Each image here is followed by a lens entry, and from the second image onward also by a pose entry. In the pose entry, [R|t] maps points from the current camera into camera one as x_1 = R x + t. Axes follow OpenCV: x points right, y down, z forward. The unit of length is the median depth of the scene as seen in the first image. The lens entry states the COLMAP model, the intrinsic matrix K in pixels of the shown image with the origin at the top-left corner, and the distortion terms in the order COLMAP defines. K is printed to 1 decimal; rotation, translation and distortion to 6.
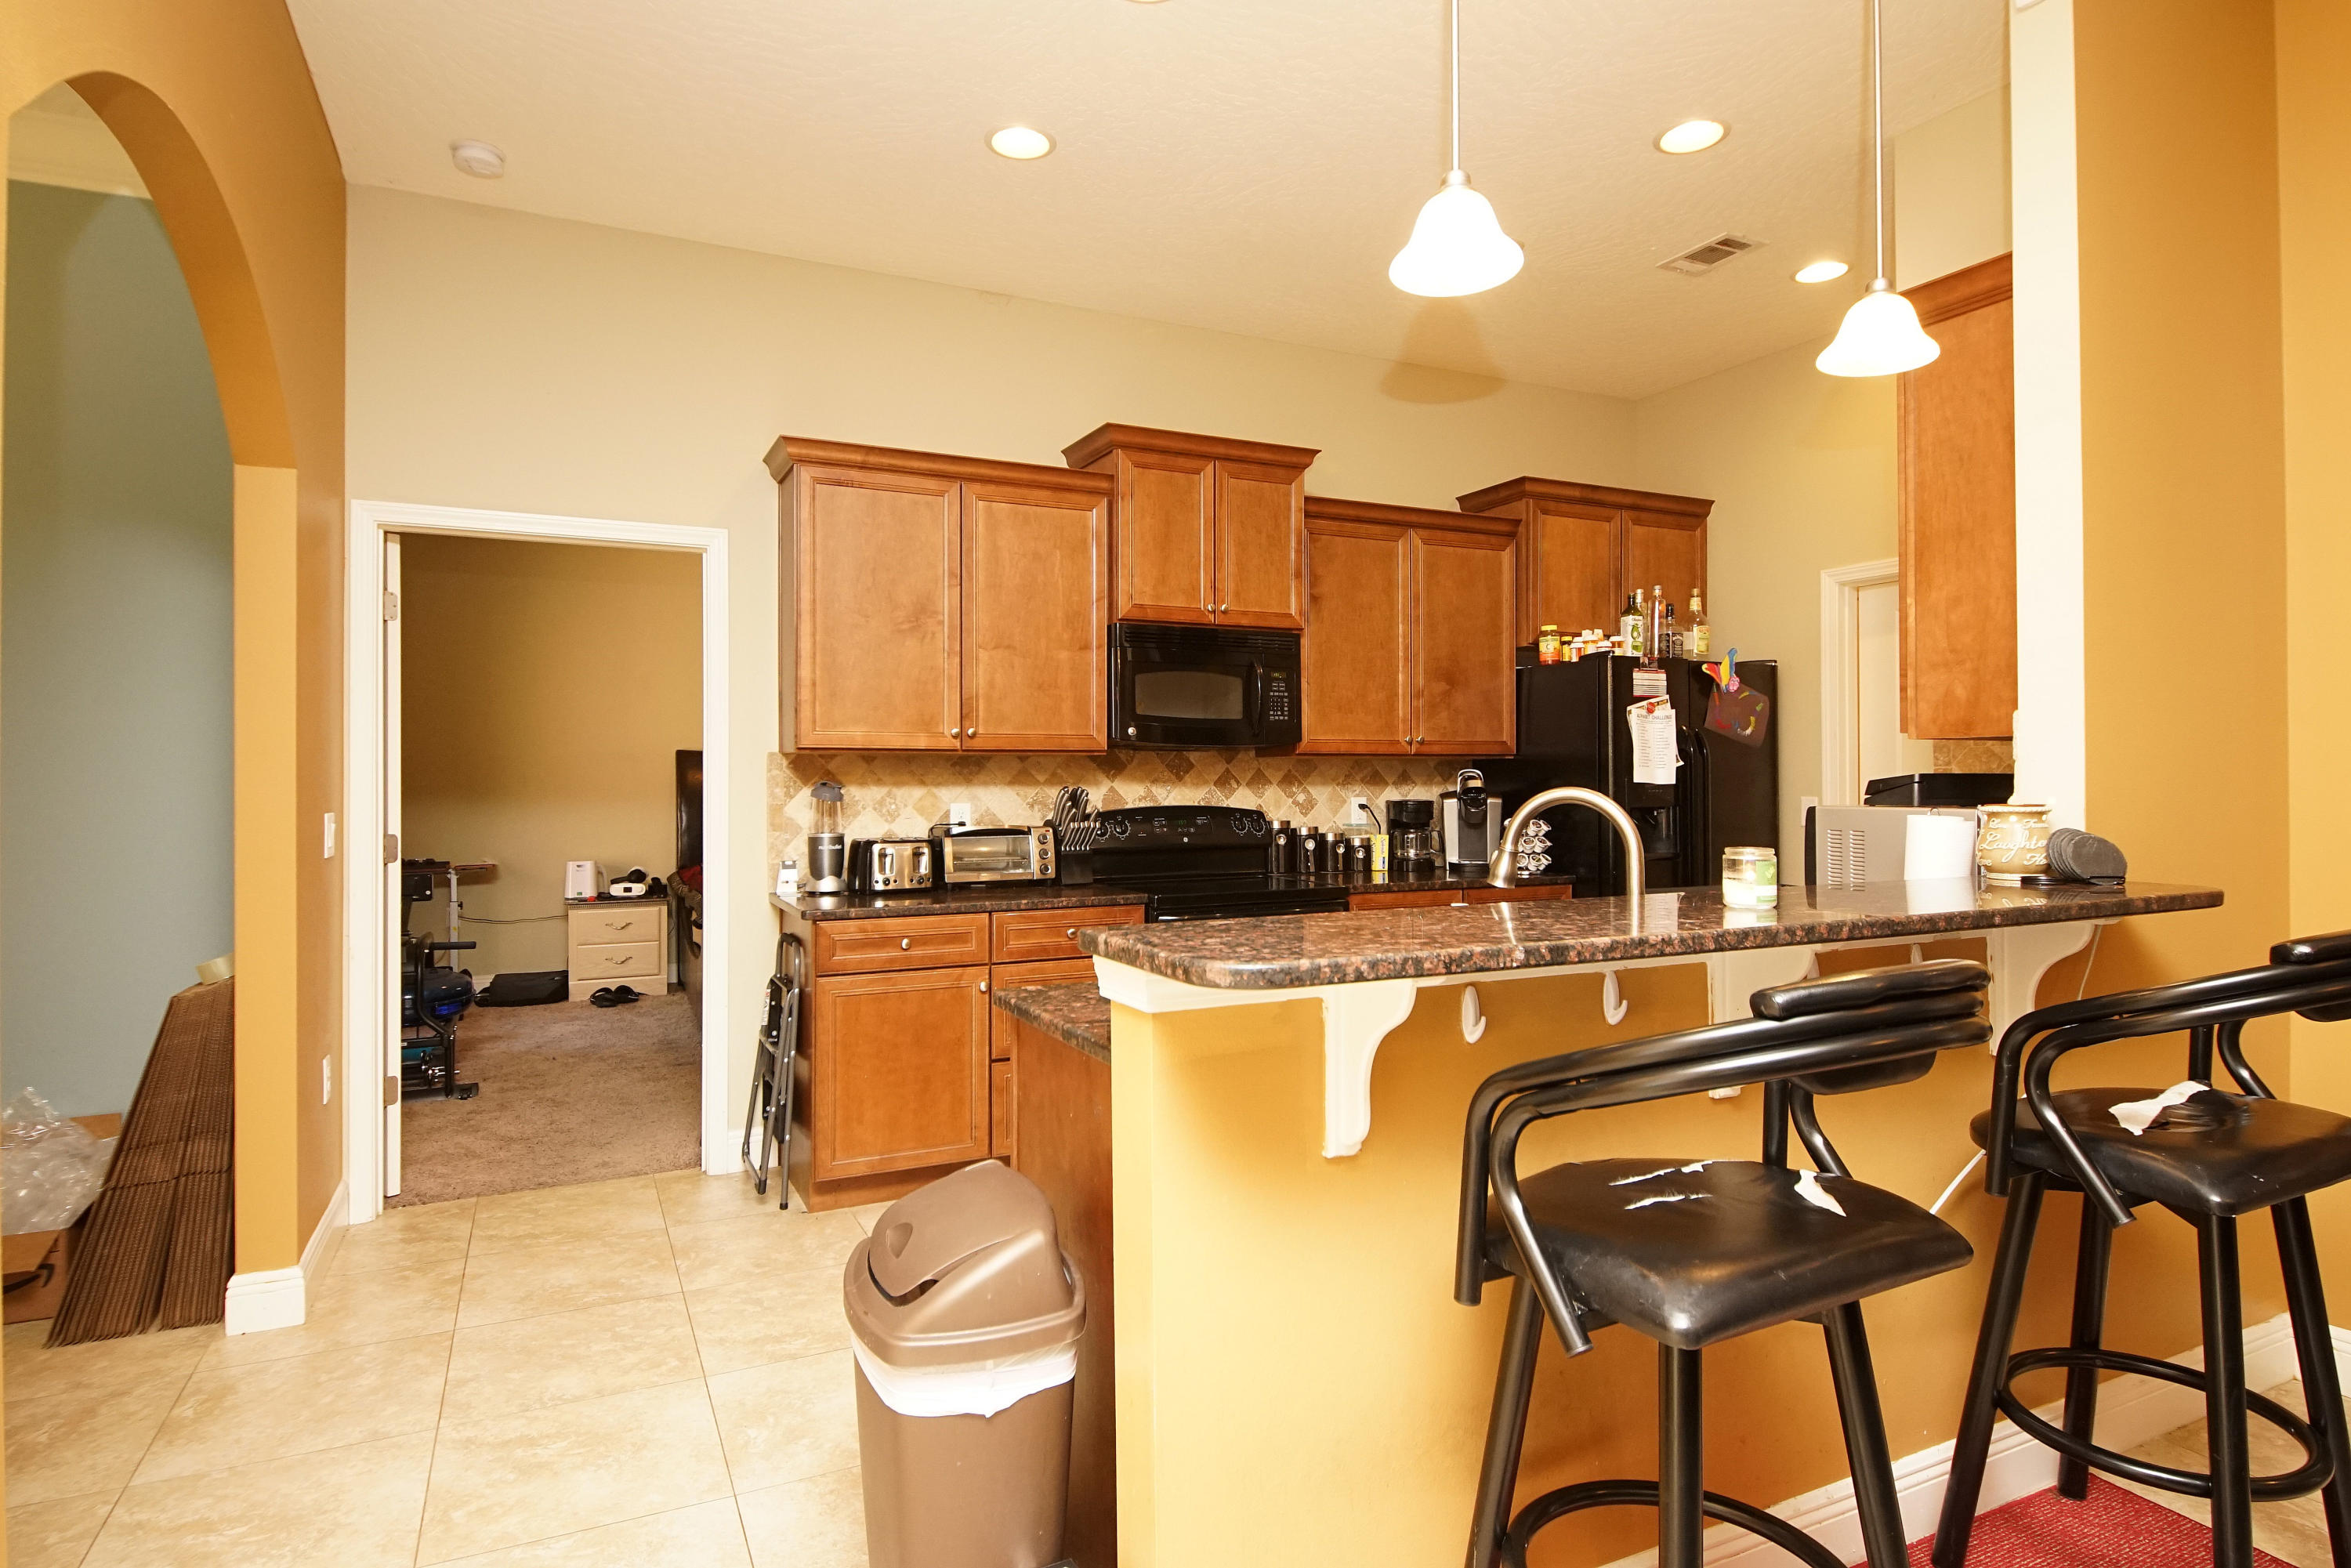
lens RADIAL K [[1258.0, 0, 1156.6], [0, 1258.0, 769.1], [0, 0, 1]] dist [0.035358, -0.031920]
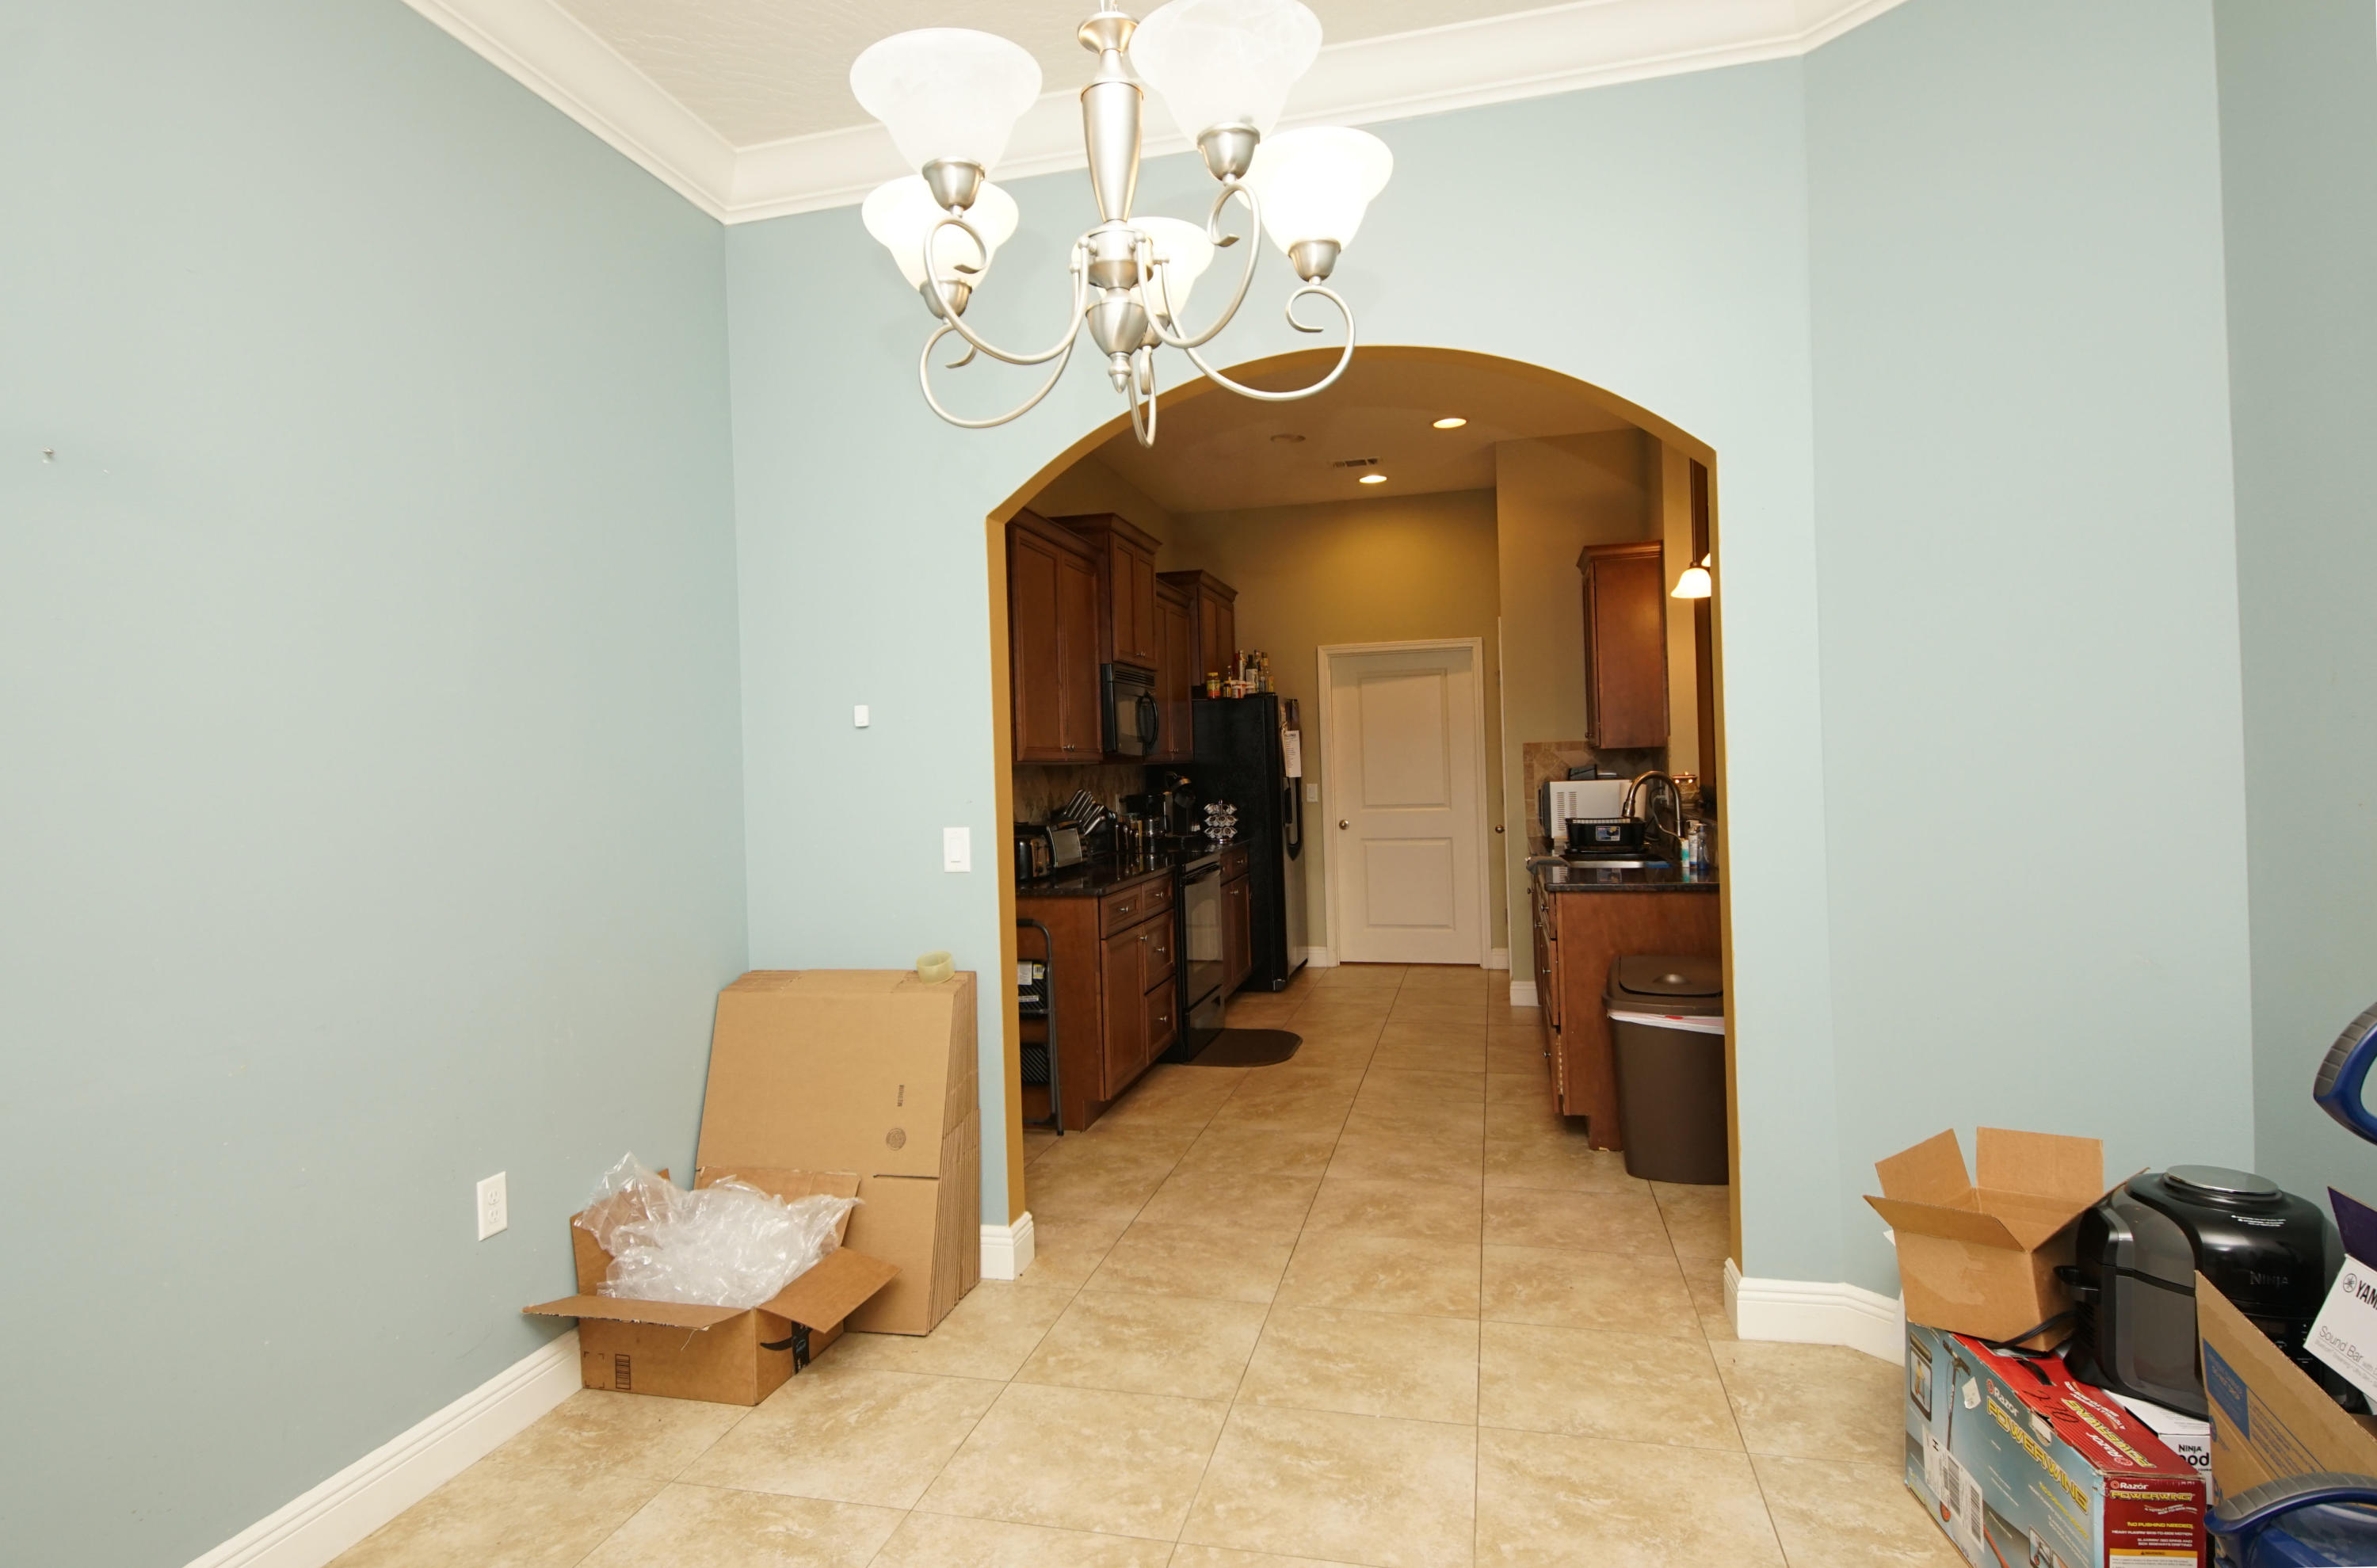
lens RADIAL K [[1290.5, 0, 1154.3], [0, 1290.5, 775.9], [0, 0, 1]] dist [0.037631, -0.000146]
pose [[0.645530, -0.022668, 0.763398, -1.026576], [0.024326, 0.999663, 0.009113, -0.009949], [-0.763347, 0.012688, 0.645864, 0.092498]]
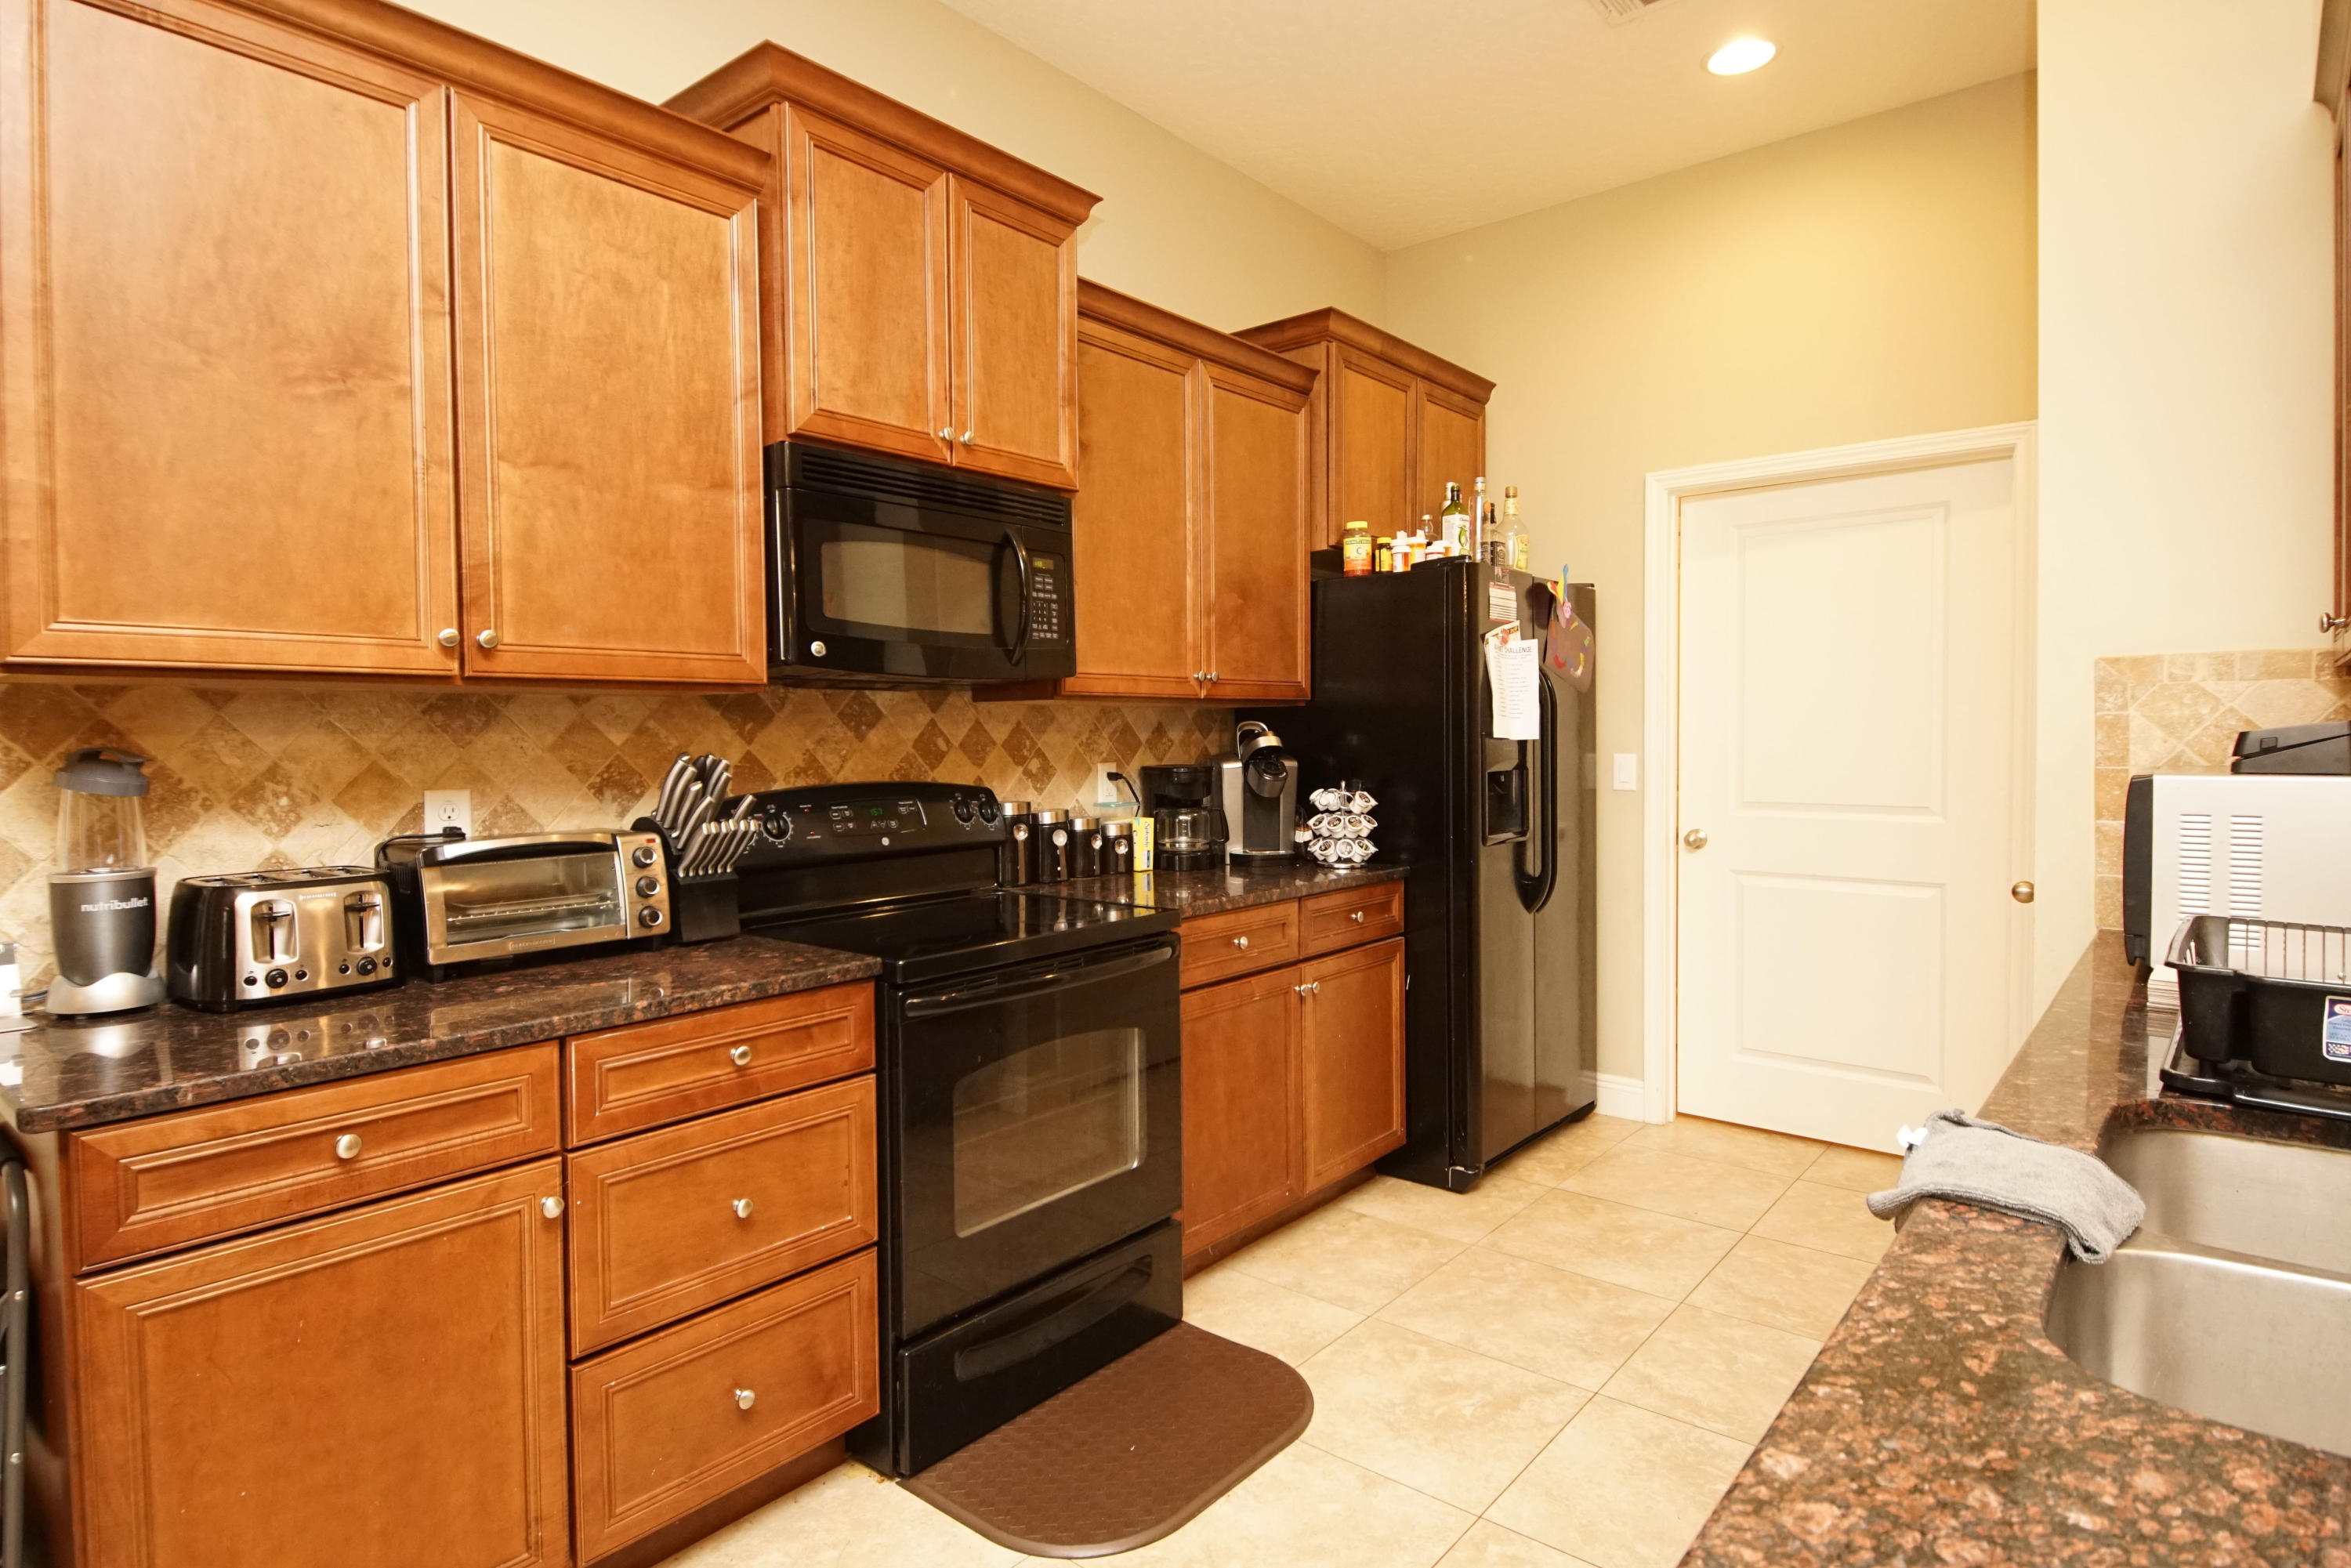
lens RADIAL K [[1258.0, 0, 1156.6], [0, 1258.0, 769.1], [0, 0, 1]] dist [0.035358, -0.031920]
pose [[0.911166, -0.017379, 0.411673, -0.108770], [0.003131, 0.999373, 0.035258, 0.002530], [-0.412028, -0.030837, 0.910649, 0.444638]]
